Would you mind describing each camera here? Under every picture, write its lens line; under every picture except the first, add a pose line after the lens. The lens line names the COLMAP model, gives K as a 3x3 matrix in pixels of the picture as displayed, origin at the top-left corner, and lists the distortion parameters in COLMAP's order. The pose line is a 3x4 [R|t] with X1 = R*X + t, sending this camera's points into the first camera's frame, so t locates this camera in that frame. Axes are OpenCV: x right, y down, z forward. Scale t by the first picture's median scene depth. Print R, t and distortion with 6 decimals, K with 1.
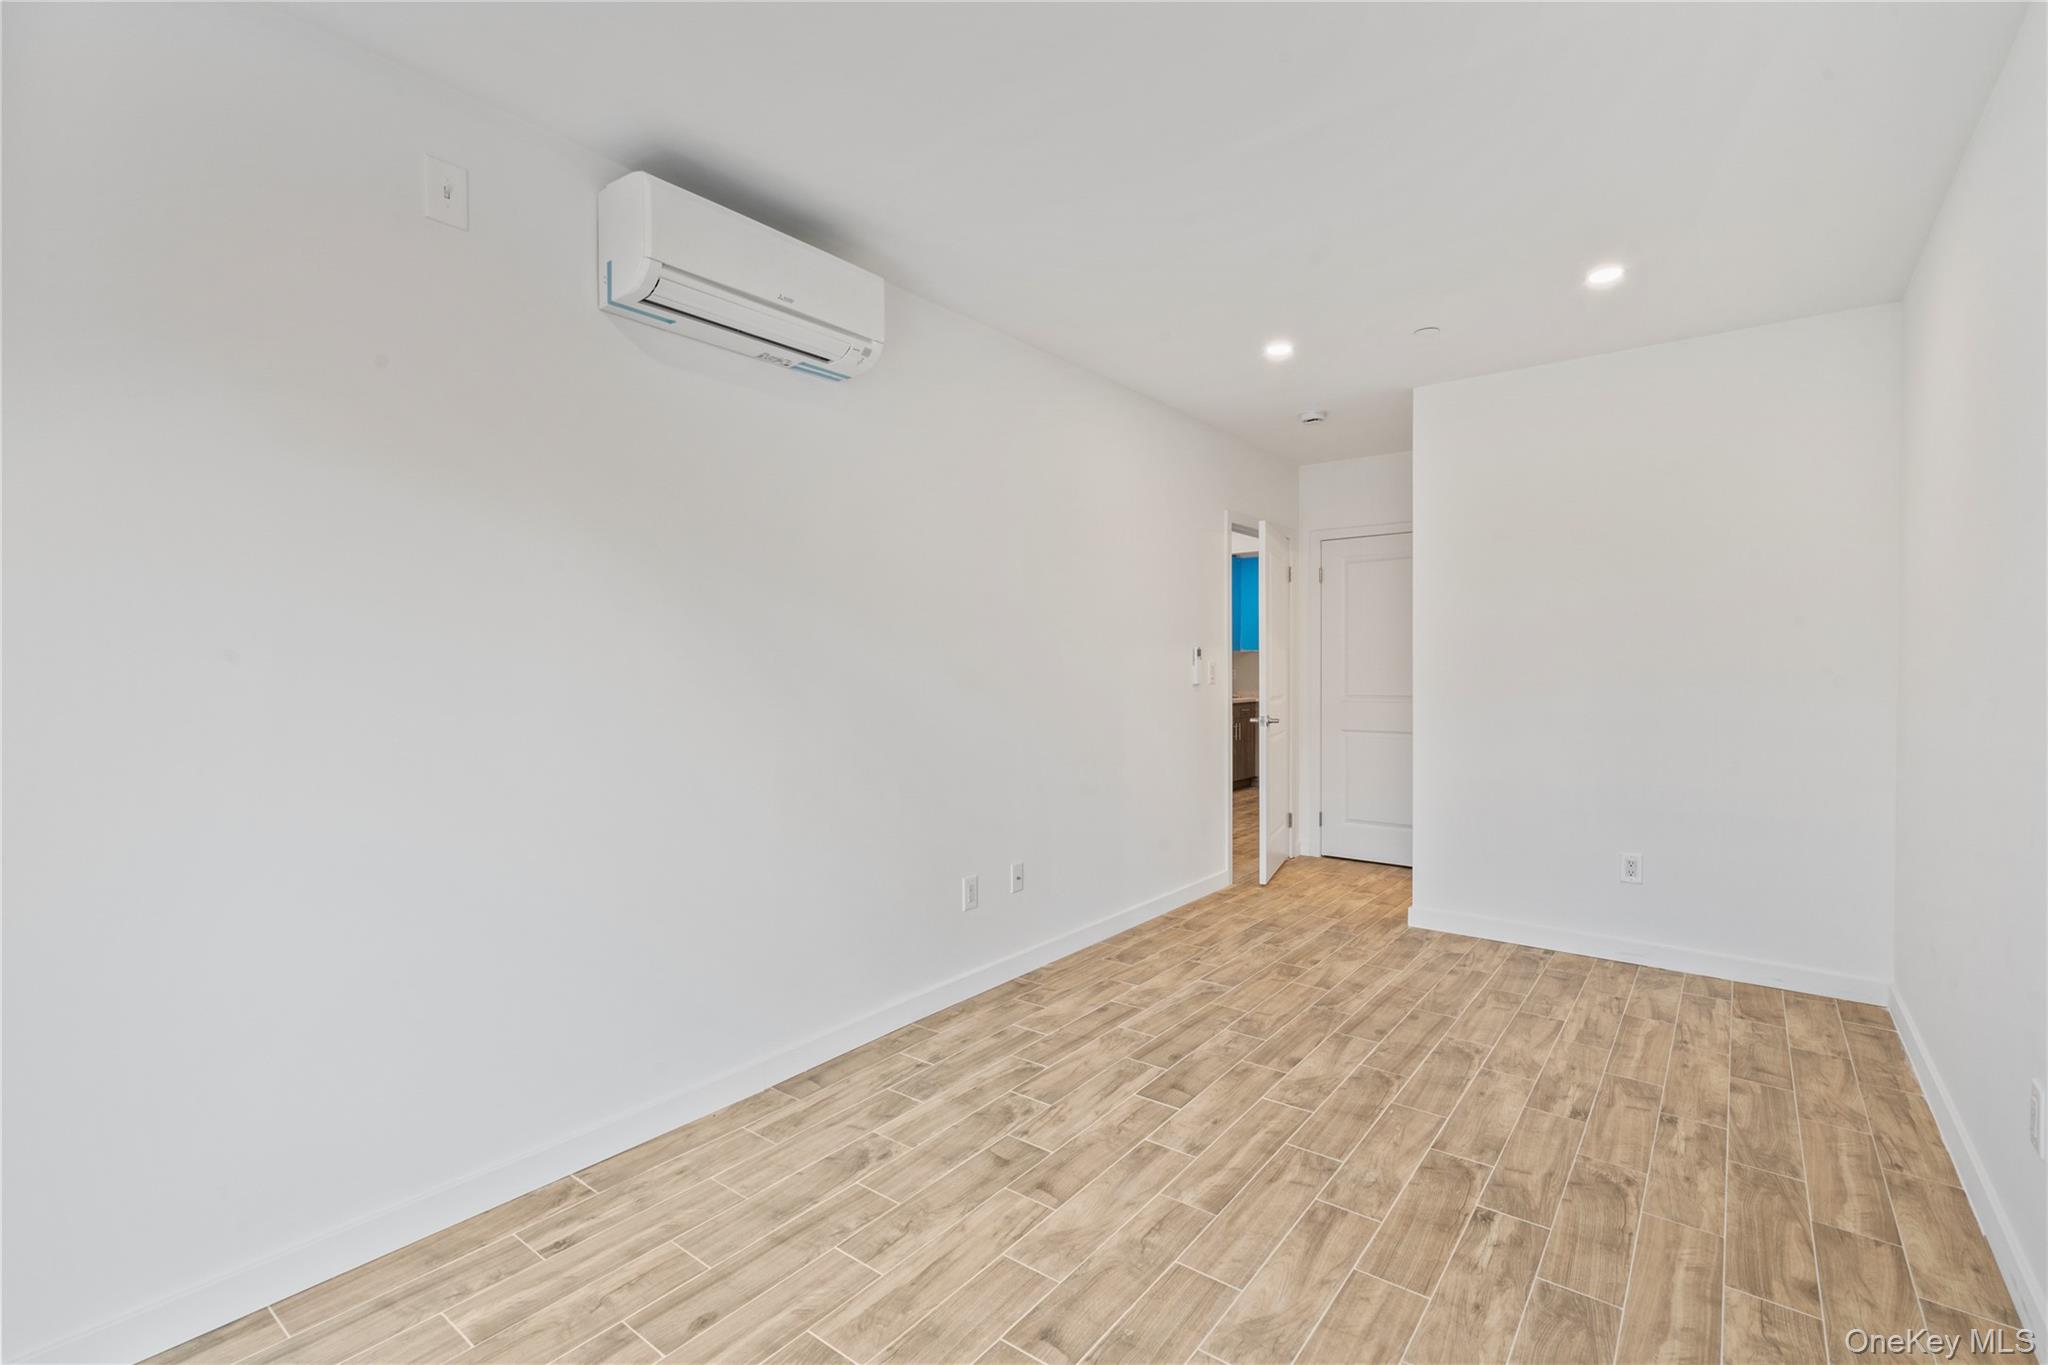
lens RADIAL K [[923.8, 0, 1027.6], [0, 923.8, 675.0], [0, 0, 1]] dist [0.001755, 0.000395]
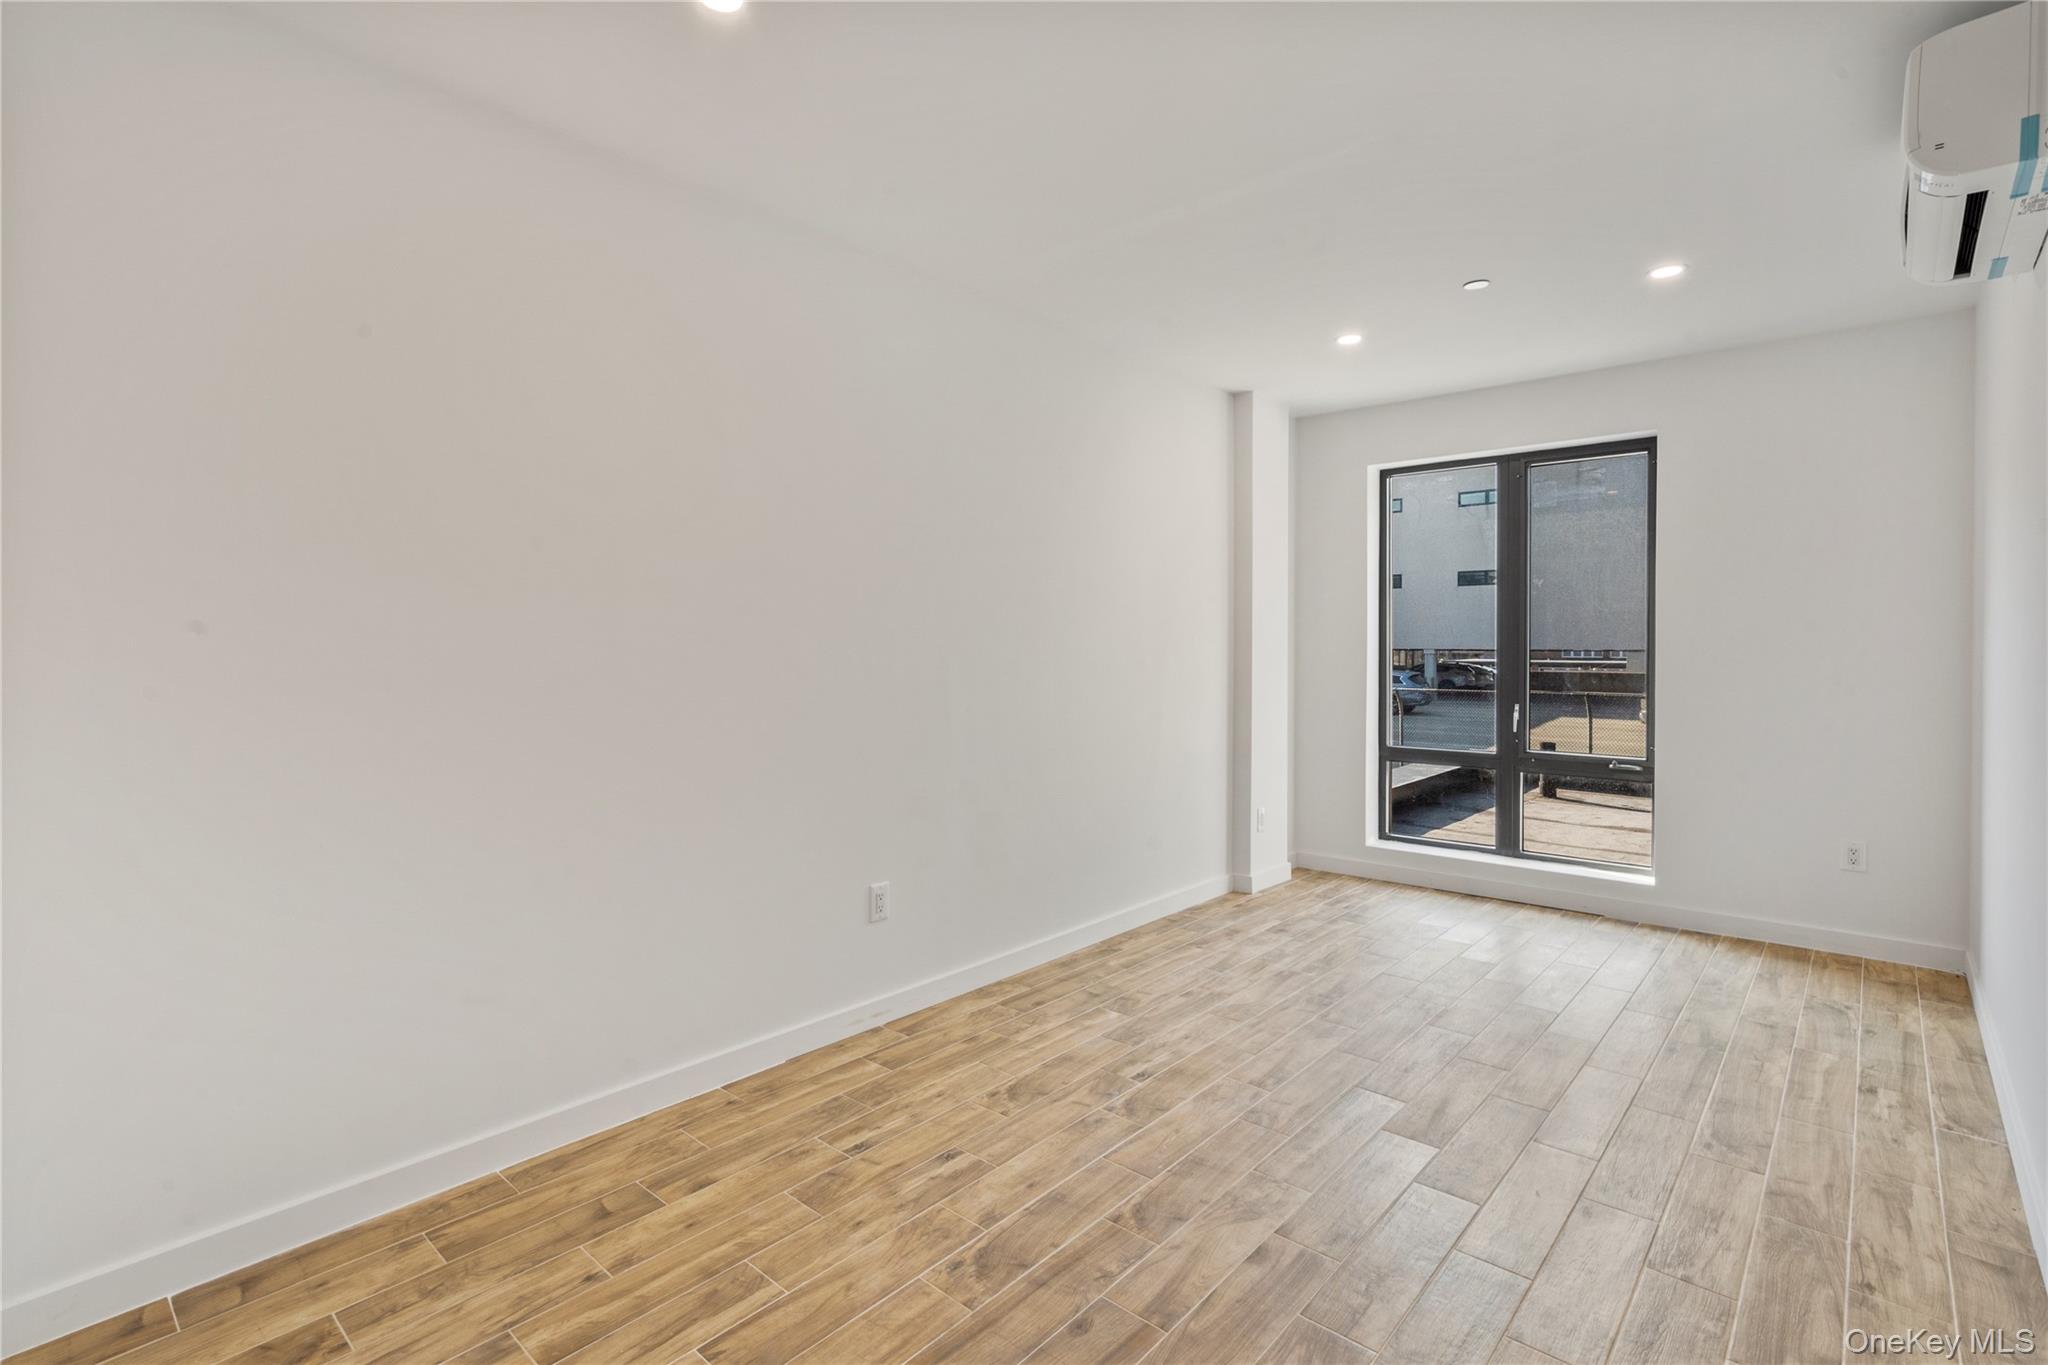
lens RADIAL K [[923.8, 0, 1020.7], [0, 923.8, 674.7], [0, 0, 1]] dist [0.001755, 0.000395]
pose [[-0.996415, 0.001863, 0.084577, 0.455942], [0.005315, 0.999161, 0.040604, -0.023627], [-0.084431, 0.040908, -0.995589, 1.880290]]
